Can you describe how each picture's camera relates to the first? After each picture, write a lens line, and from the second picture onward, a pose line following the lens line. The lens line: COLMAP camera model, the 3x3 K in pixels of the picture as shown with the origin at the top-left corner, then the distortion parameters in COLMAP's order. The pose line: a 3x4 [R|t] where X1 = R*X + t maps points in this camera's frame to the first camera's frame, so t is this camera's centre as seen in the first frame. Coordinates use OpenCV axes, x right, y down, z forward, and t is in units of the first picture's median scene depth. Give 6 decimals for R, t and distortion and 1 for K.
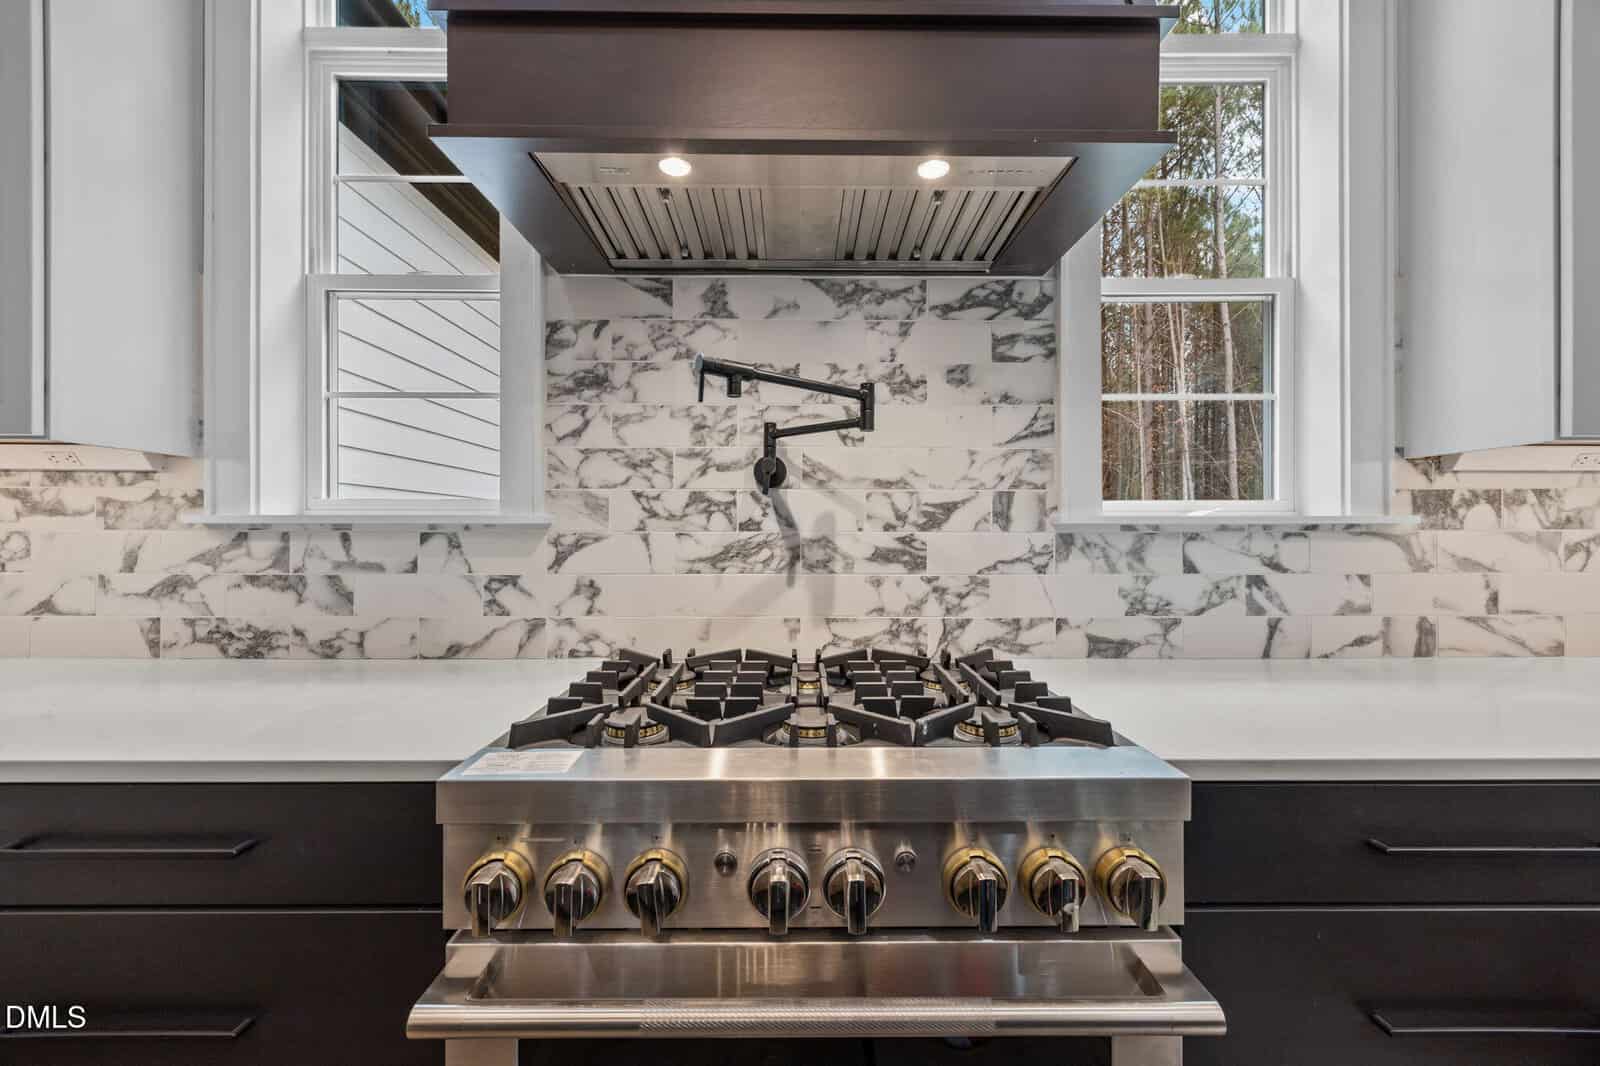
lens RADIAL K [[617.8, 0, 803.1], [0, 617.8, 531.2], [0, 0, 1]] dist [0.001955, 0.000042]
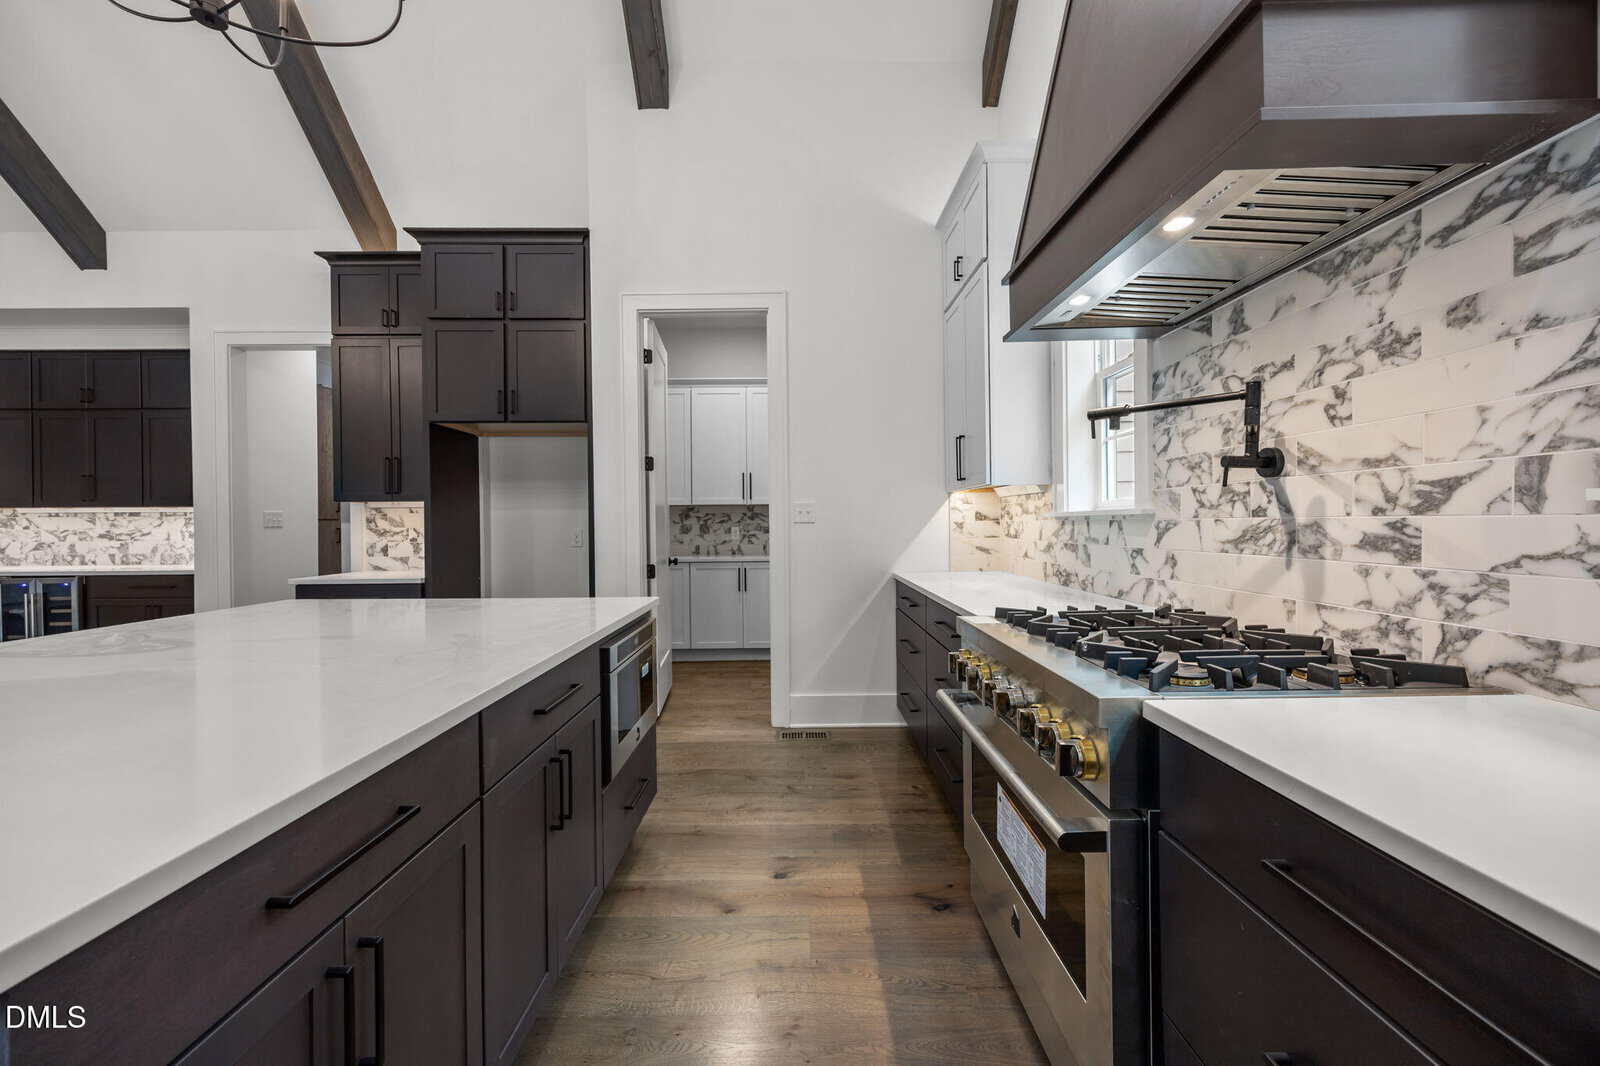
lens RADIAL K [[617.8, 0, 801.5], [0, 617.8, 525.0], [0, 0, 1]] dist [0.001955, 0.000042]
pose [[0.005870, 0.001586, -0.999982, 1.024279], [0.012555, 0.999920, 0.001660, 0.001778], [0.999904, -0.012564, 0.005850, 0.167209]]
